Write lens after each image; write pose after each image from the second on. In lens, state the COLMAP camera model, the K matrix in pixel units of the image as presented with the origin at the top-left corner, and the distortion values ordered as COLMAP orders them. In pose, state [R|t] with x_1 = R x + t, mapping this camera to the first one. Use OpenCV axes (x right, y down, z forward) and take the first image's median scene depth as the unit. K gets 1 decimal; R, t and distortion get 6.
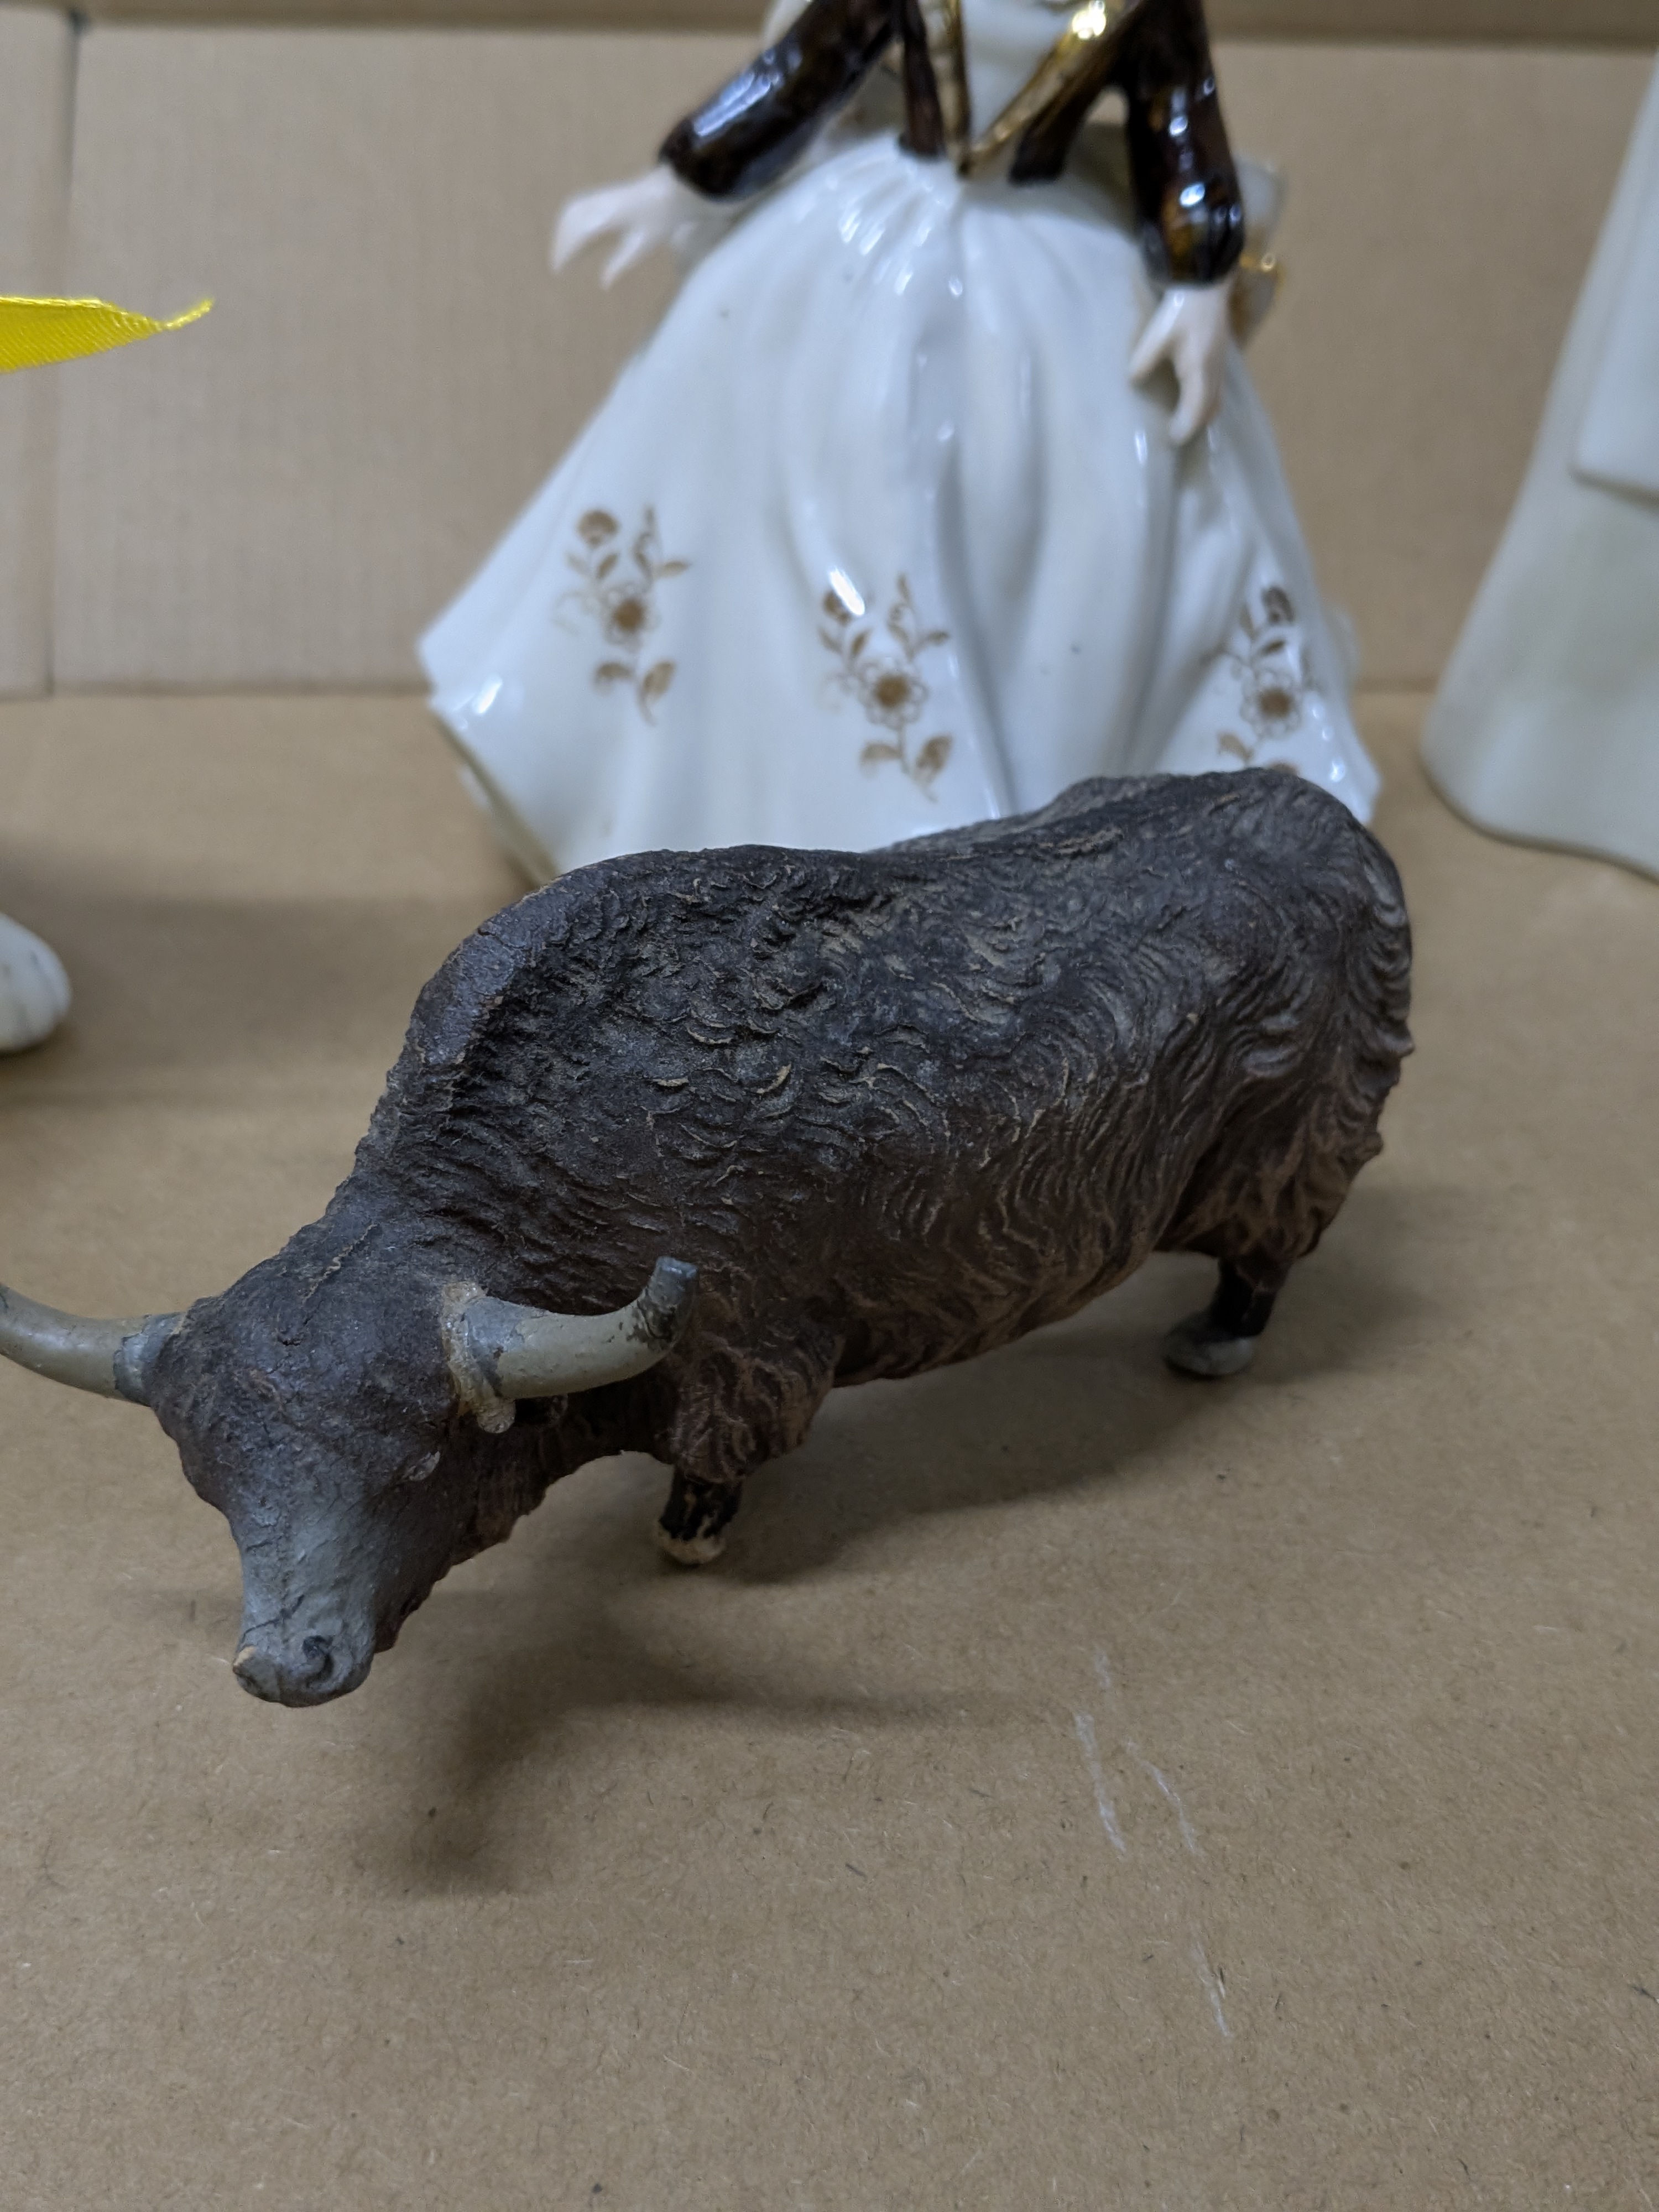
lens RADIAL K [[2029.6, 0, 829.5], [0, 2029.6, 1106.0], [0, 0, 1]] dist [-0.012113, -0.063768]
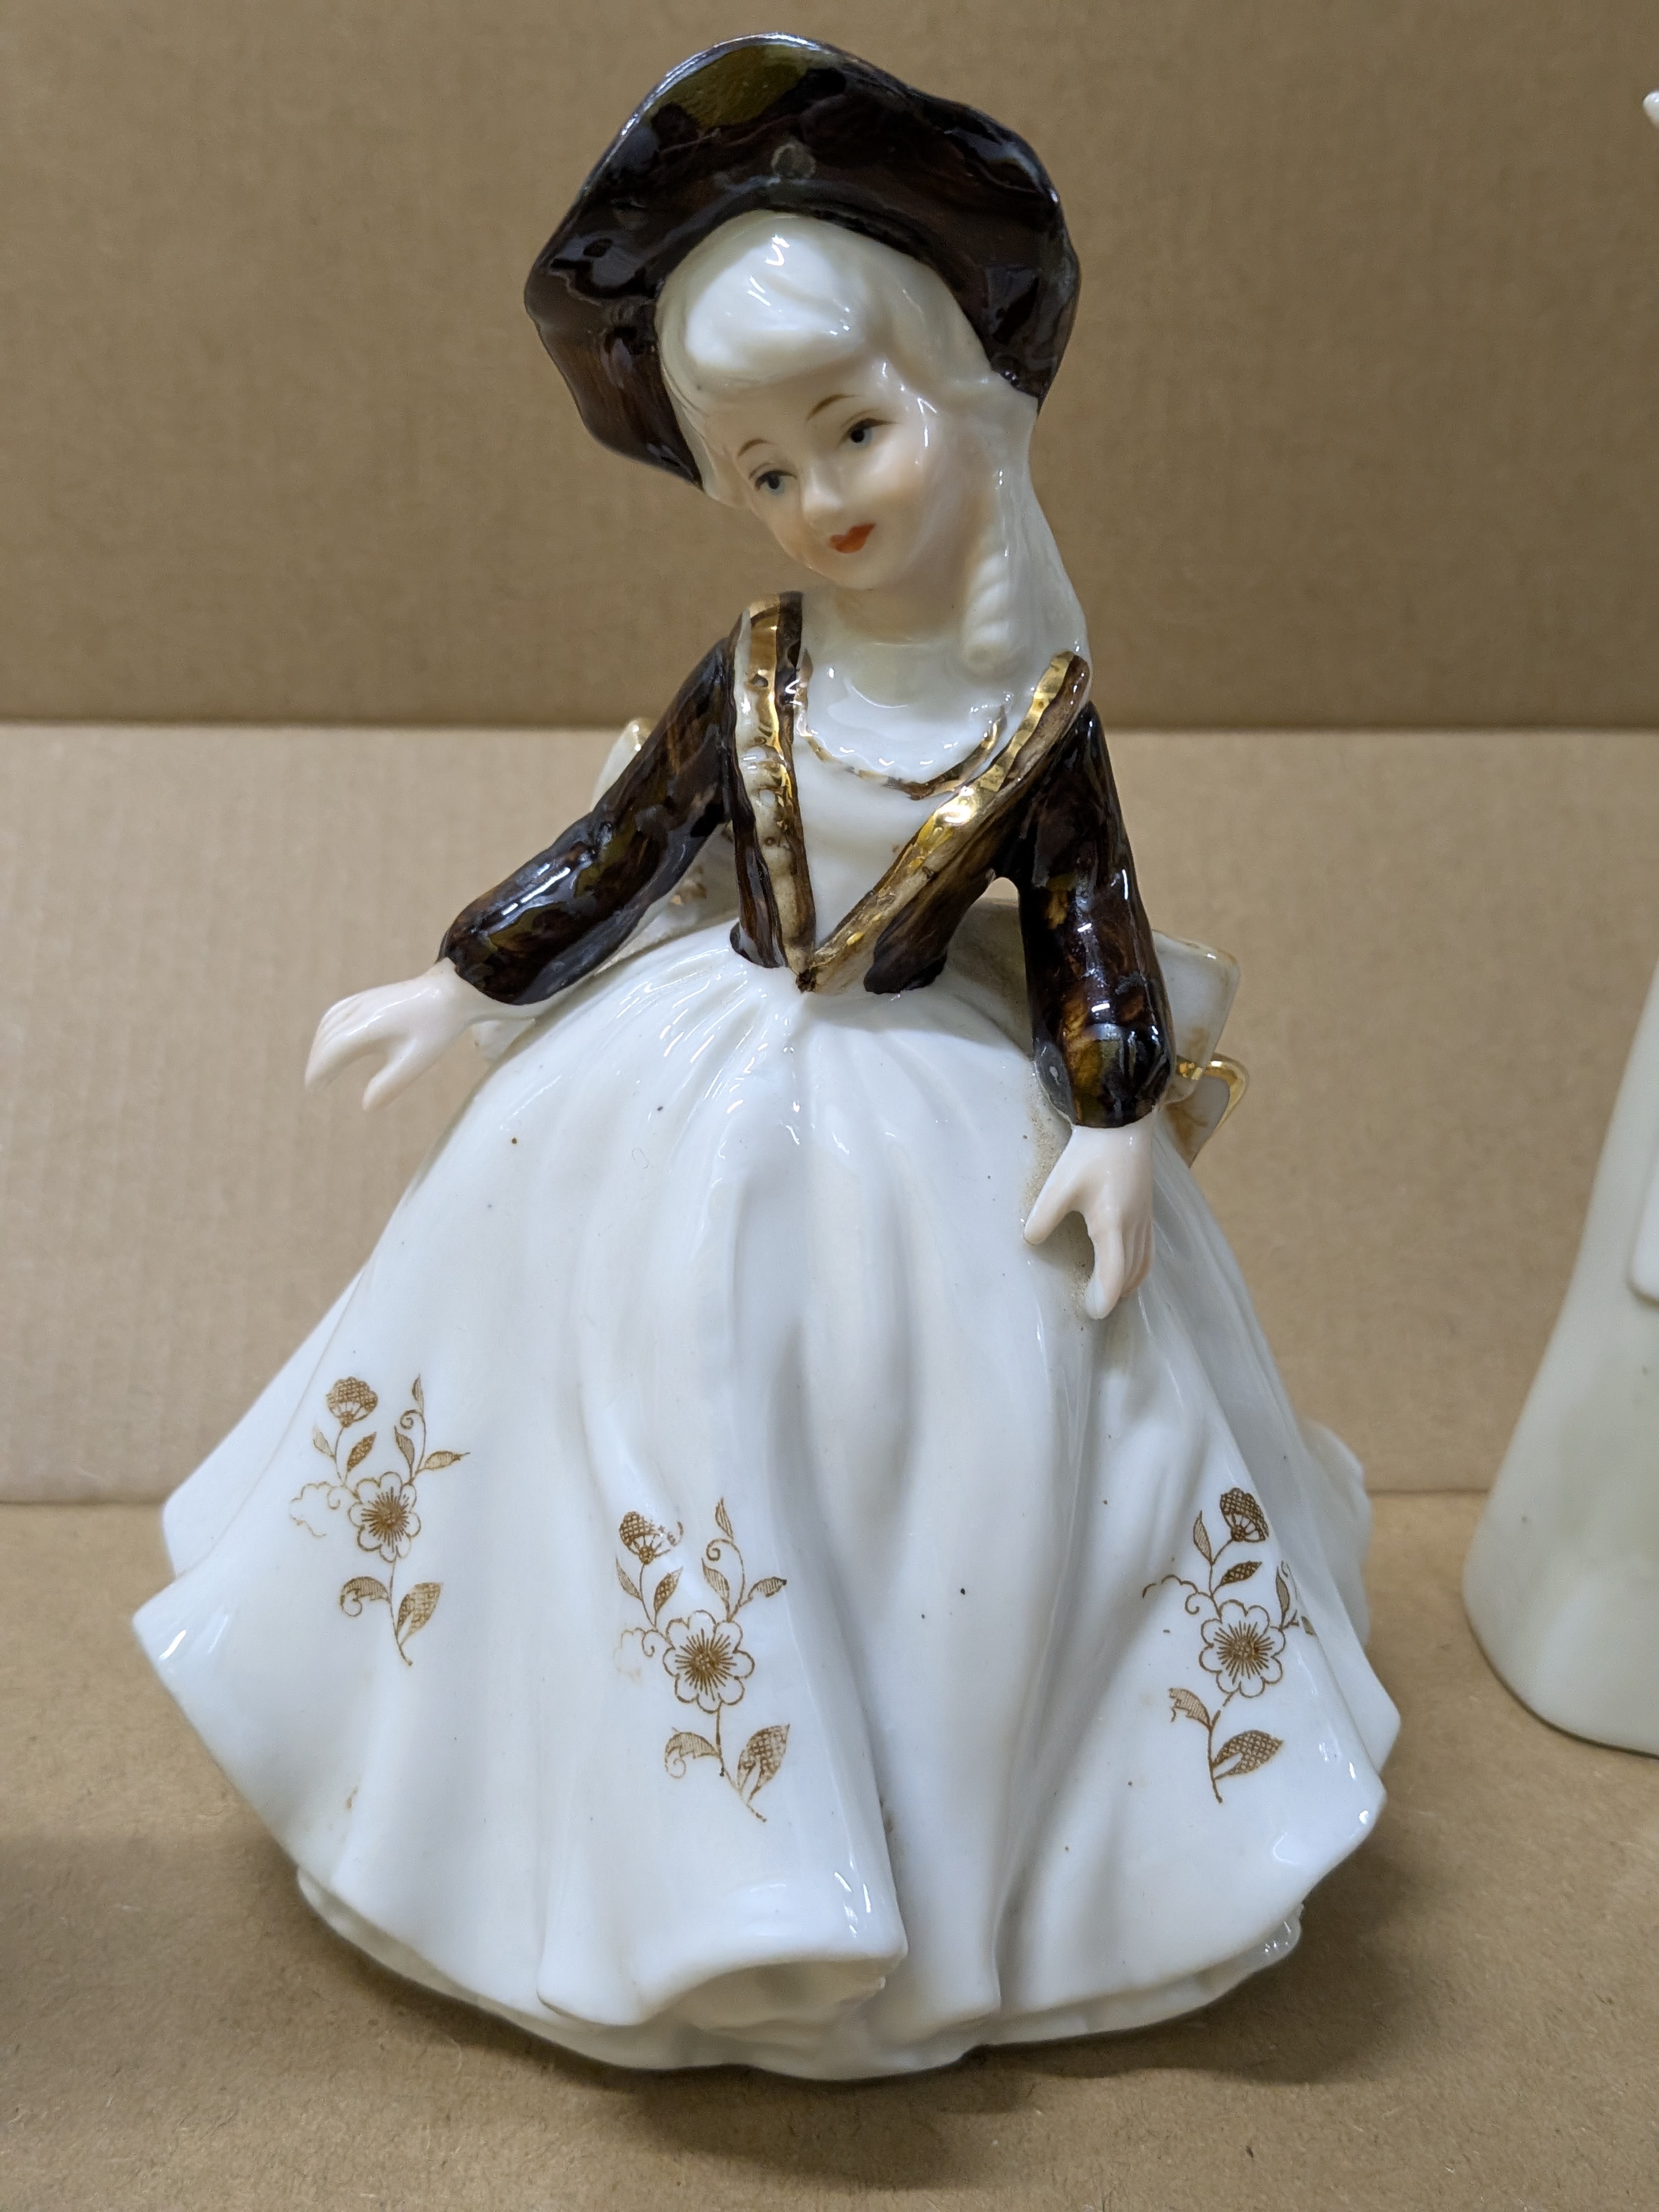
lens RADIAL K [[2029.6, 0, 829.5], [0, 2029.6, 1106.0], [0, 0, 1]] dist [-0.012113, -0.063768]
pose [[0.999388, -0.003587, -0.034796, 0.099486], [-0.005510, 0.966168, -0.257856, -0.206911], [0.034544, 0.257889, 0.965557, 0.244770]]
